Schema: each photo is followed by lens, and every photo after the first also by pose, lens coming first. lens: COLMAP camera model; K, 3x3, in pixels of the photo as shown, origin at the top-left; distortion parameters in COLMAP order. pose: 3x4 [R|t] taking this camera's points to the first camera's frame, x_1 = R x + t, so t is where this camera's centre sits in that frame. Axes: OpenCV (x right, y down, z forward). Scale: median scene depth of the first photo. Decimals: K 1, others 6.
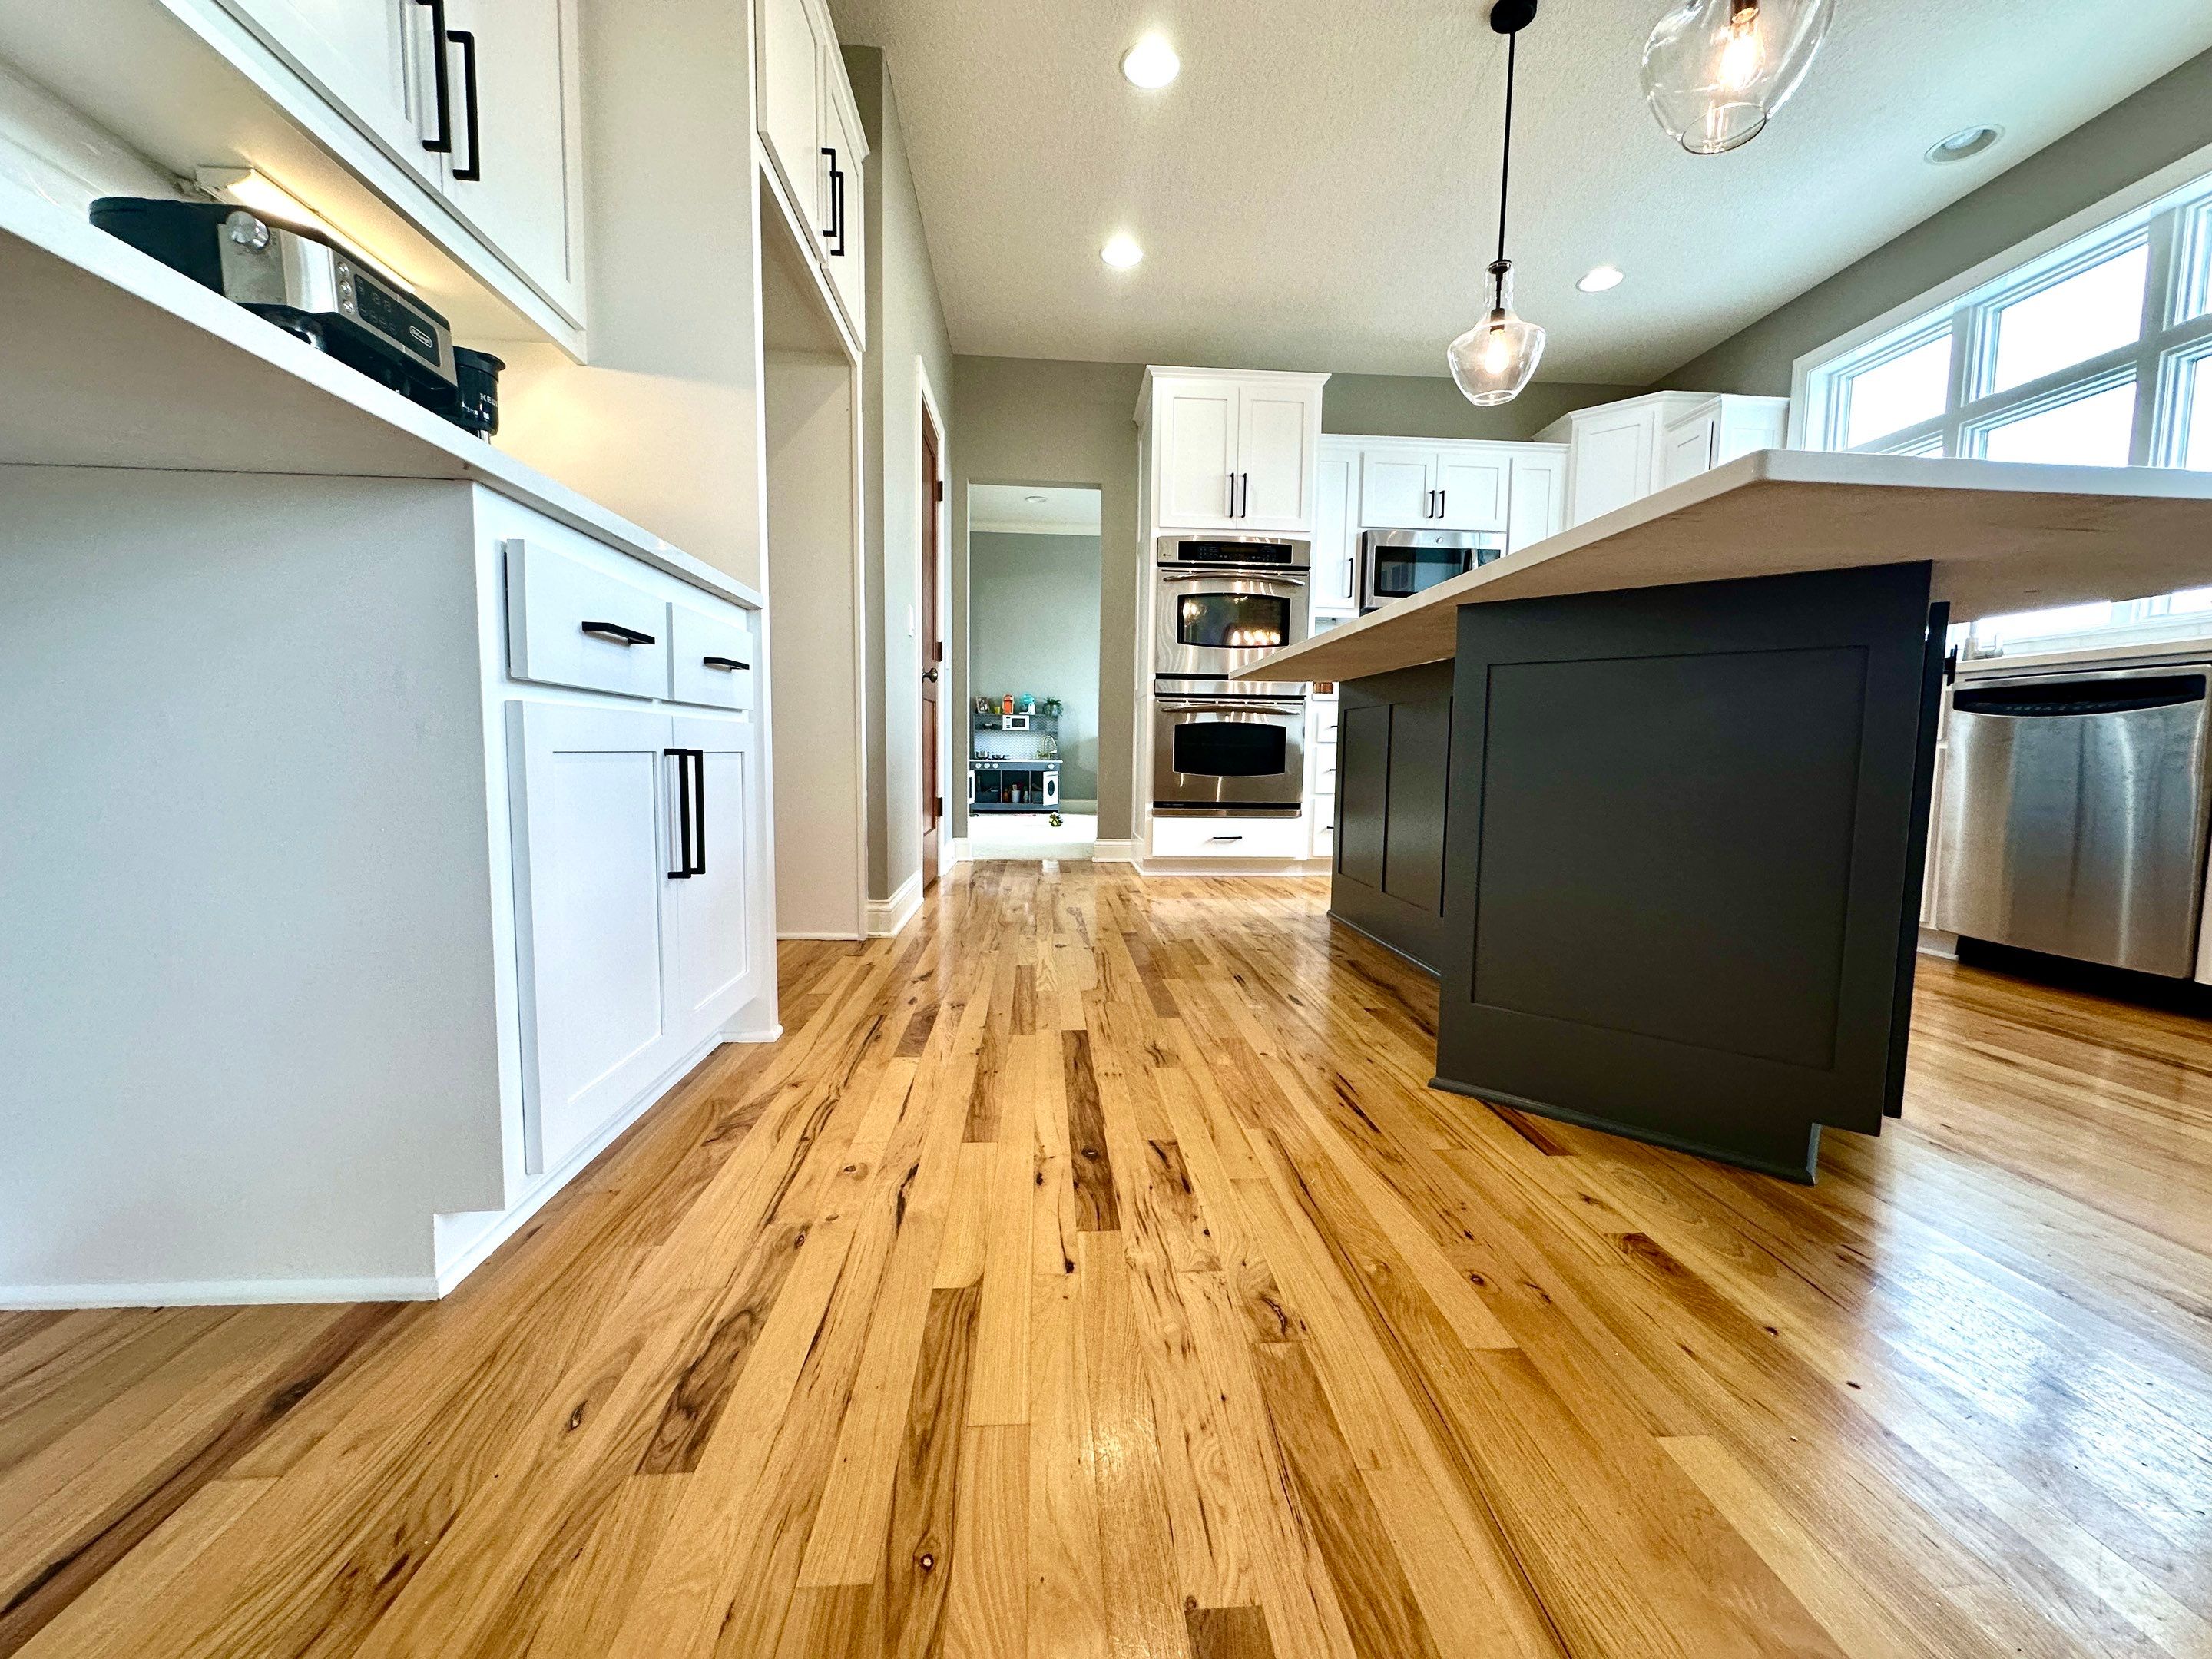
lens RADIAL K [[880.9, 0, 1108.2], [0, 880.9, 829.6], [0, 0, 1]] dist [-0.005719, 0.001564]
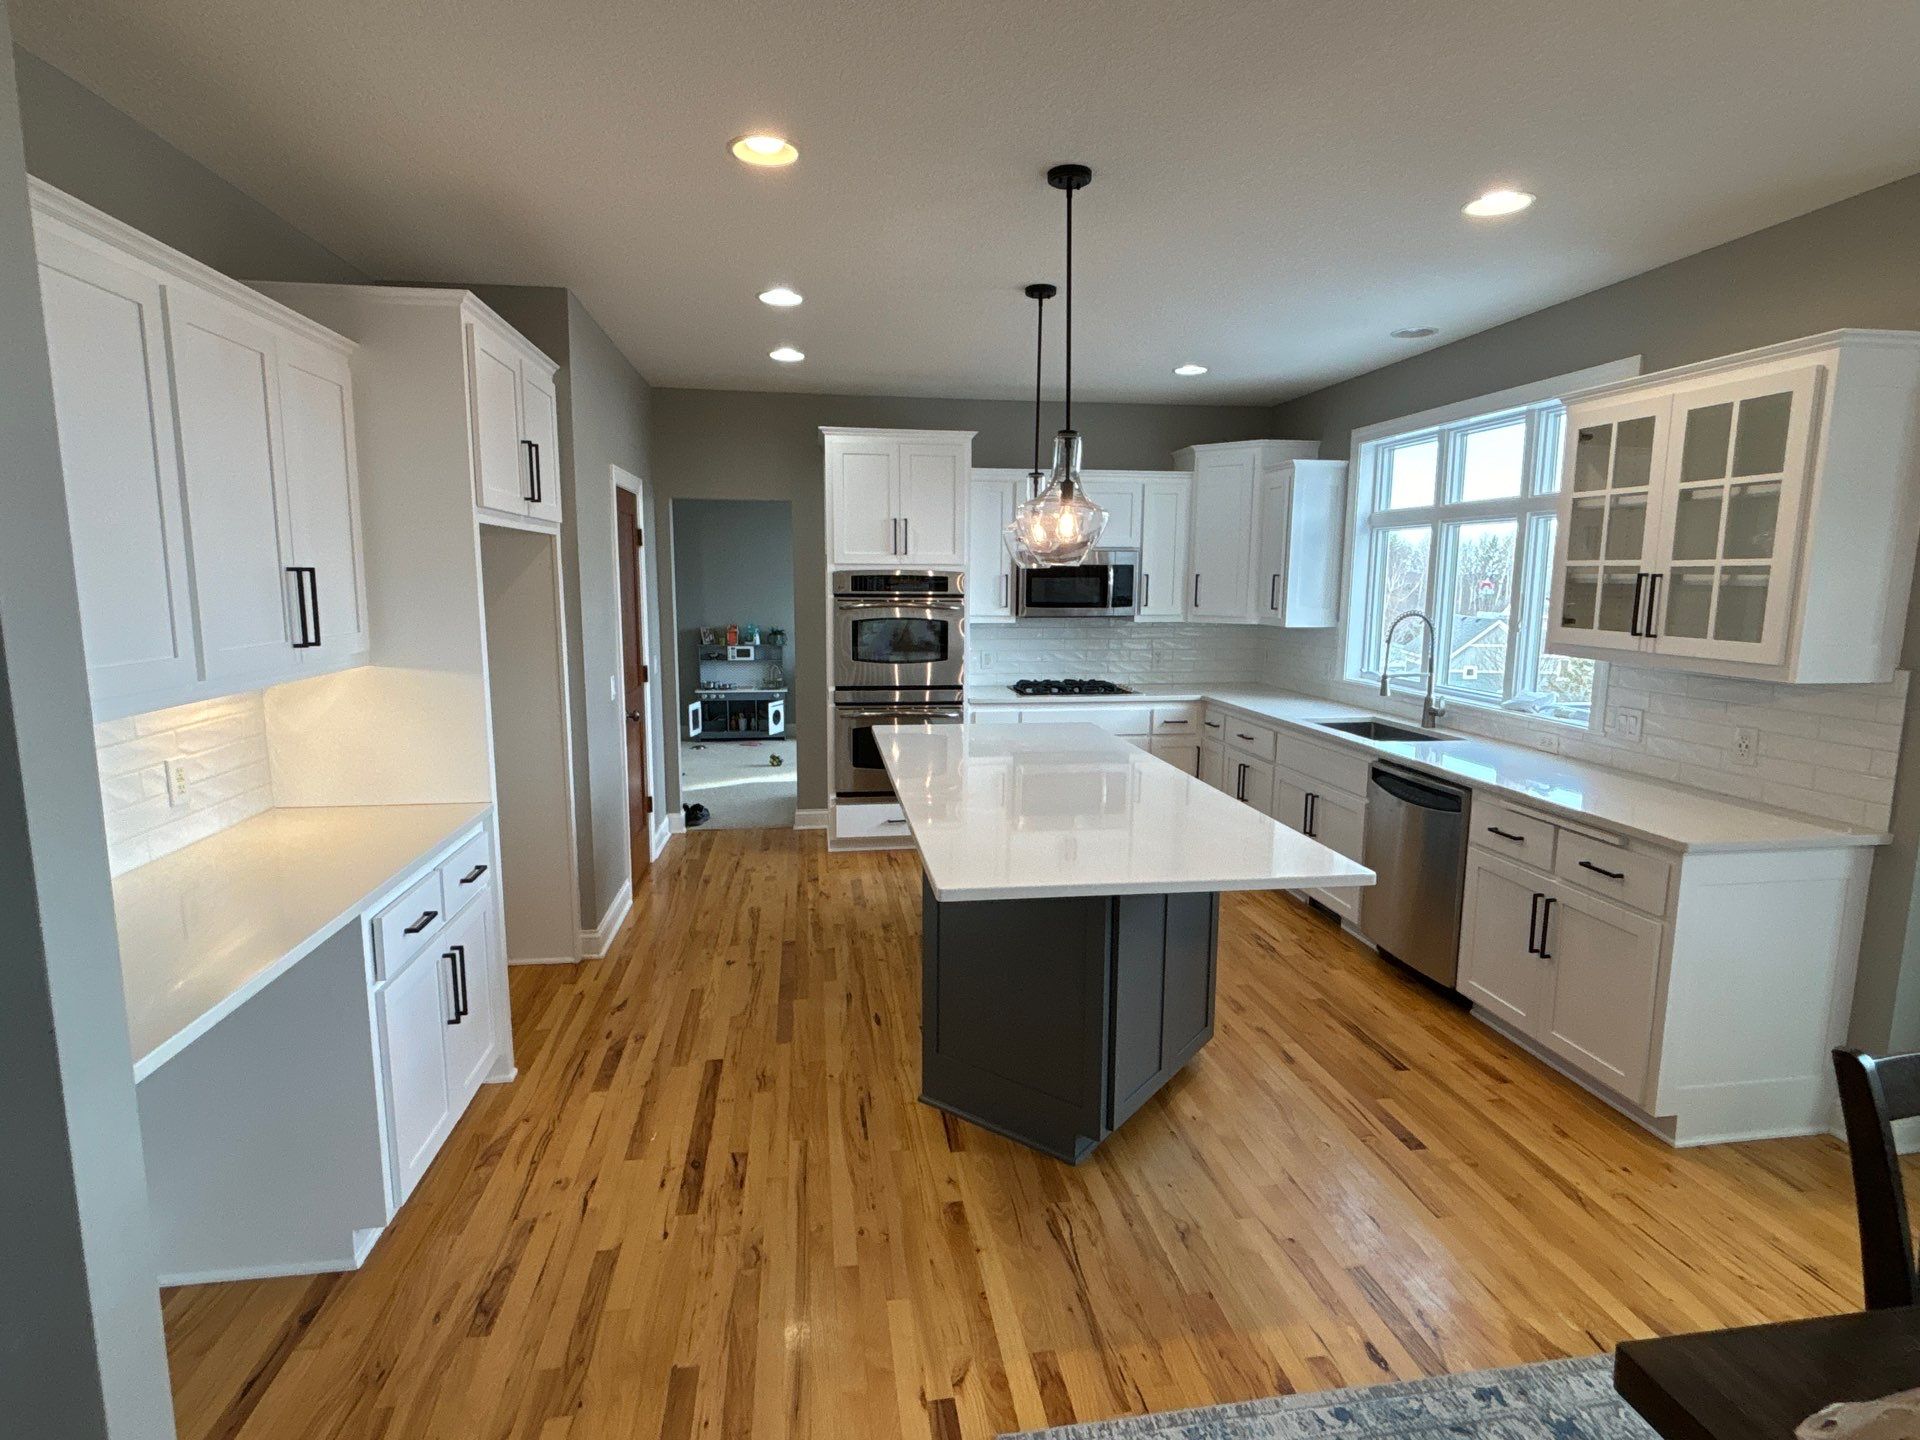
lens RADIAL K [[982.3, 0, 957.9], [0, 982.3, 716.2], [0, 0, 1]] dist [-0.005764, 0.000590]
pose [[0.997212, -0.017732, 0.072487, 0.263039], [0.013711, 0.998359, 0.055596, -0.445296], [-0.073354, -0.054447, 0.995819, -0.677913]]
